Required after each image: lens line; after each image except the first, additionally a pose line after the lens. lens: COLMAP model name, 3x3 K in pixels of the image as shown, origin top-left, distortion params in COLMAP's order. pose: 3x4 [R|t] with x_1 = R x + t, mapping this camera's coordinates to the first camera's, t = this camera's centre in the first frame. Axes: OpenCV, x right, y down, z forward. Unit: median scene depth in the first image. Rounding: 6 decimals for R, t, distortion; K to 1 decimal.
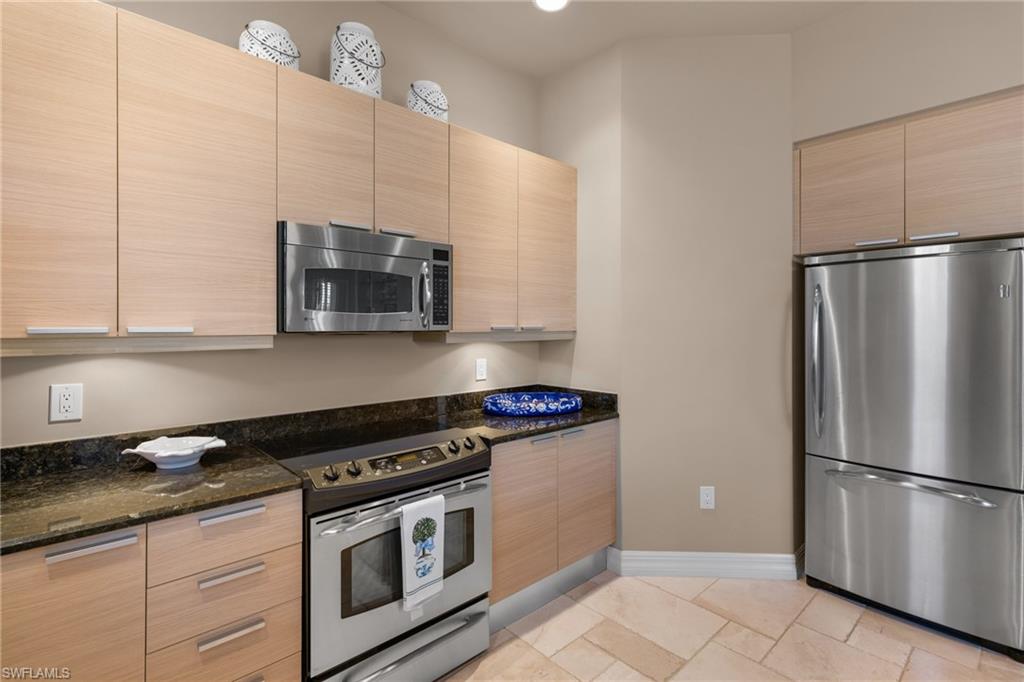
lens RADIAL K [[474.7, 0, 518.1], [0, 474.7, 321.3], [0, 0, 1]] dist [0.012031, -0.000667]
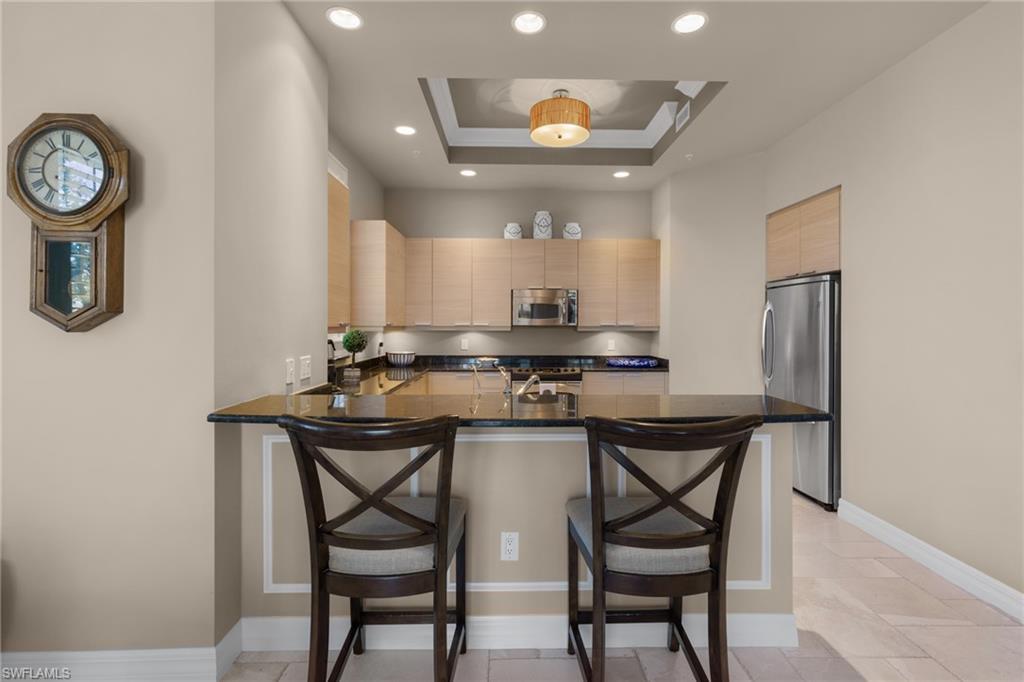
lens RADIAL K [[474.7, 0, 518.1], [0, 474.7, 321.3], [0, 0, 1]] dist [0.012031, -0.000667]
pose [[0.737737, -0.007086, -0.675051, 1.378235], [0.005475, 0.999975, -0.004513, 0.006070], [0.675066, -0.000367, 0.737757, -1.078574]]
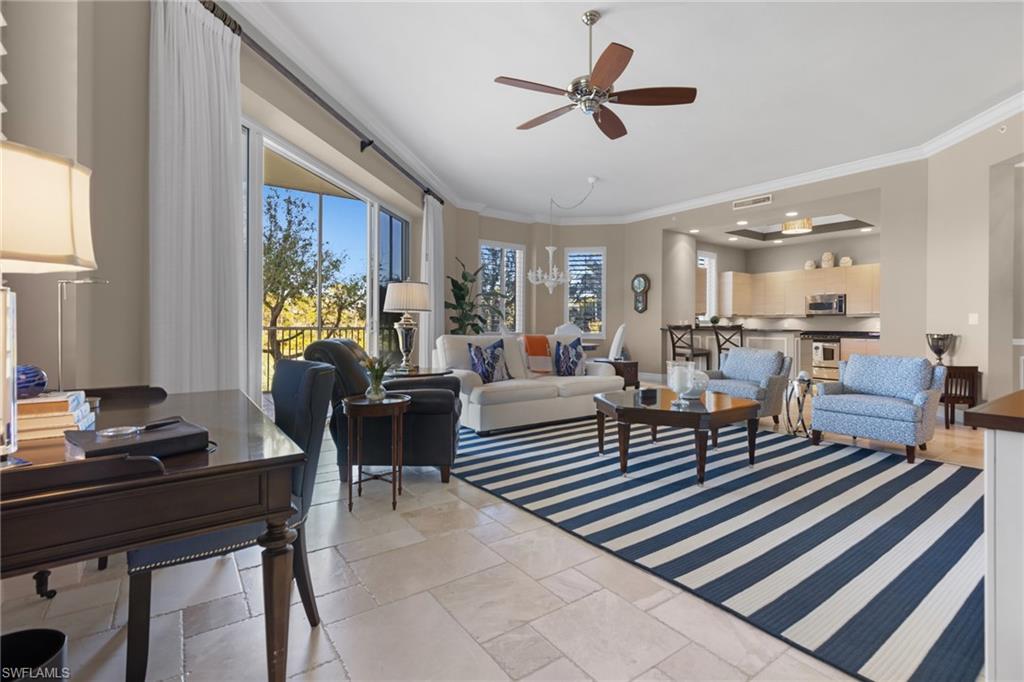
lens RADIAL K [[474.7, 0, 518.1], [0, 474.7, 321.3], [0, 0, 1]] dist [0.012031, -0.000667]
pose [[-0.129586, -0.010057, -0.991517, 5.083251], [-0.000059, 0.999949, -0.010135, 0.146002], [0.991568, -0.001255, -0.129580, -1.581945]]
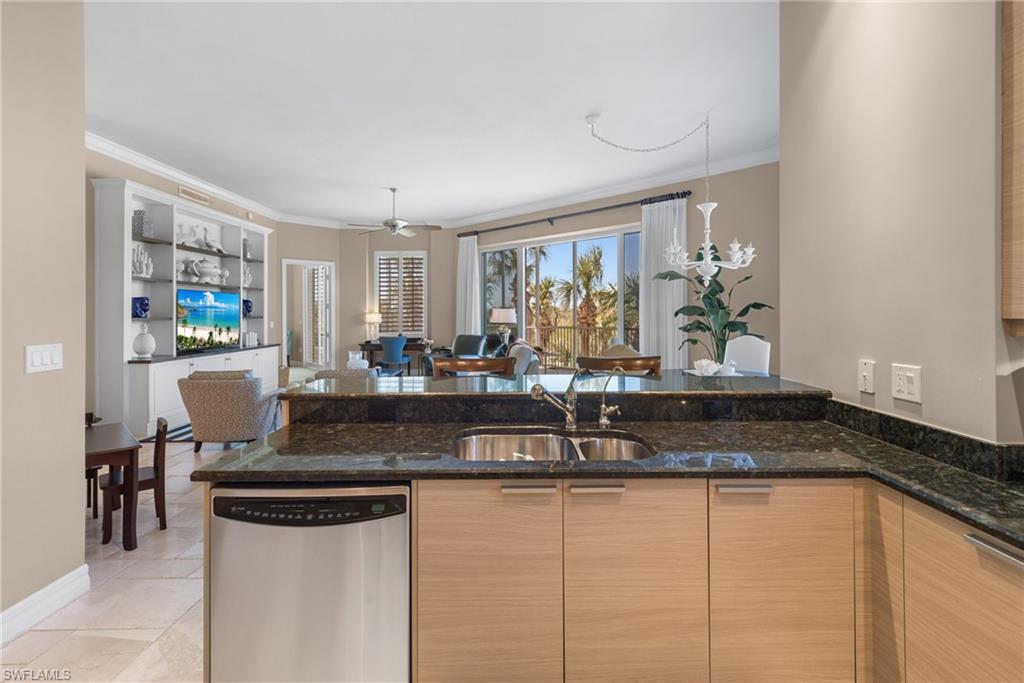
lens RADIAL K [[481.2, 0, 522.1], [0, 481.2, 311.3], [0, 0, 1]] dist [0.002796, -0.000247]
pose [[-0.728883, 0.004539, 0.684623, -0.037376], [-0.000248, 0.999976, -0.006894, 0.006869], [-0.684638, -0.005195, -0.728864, 0.550891]]
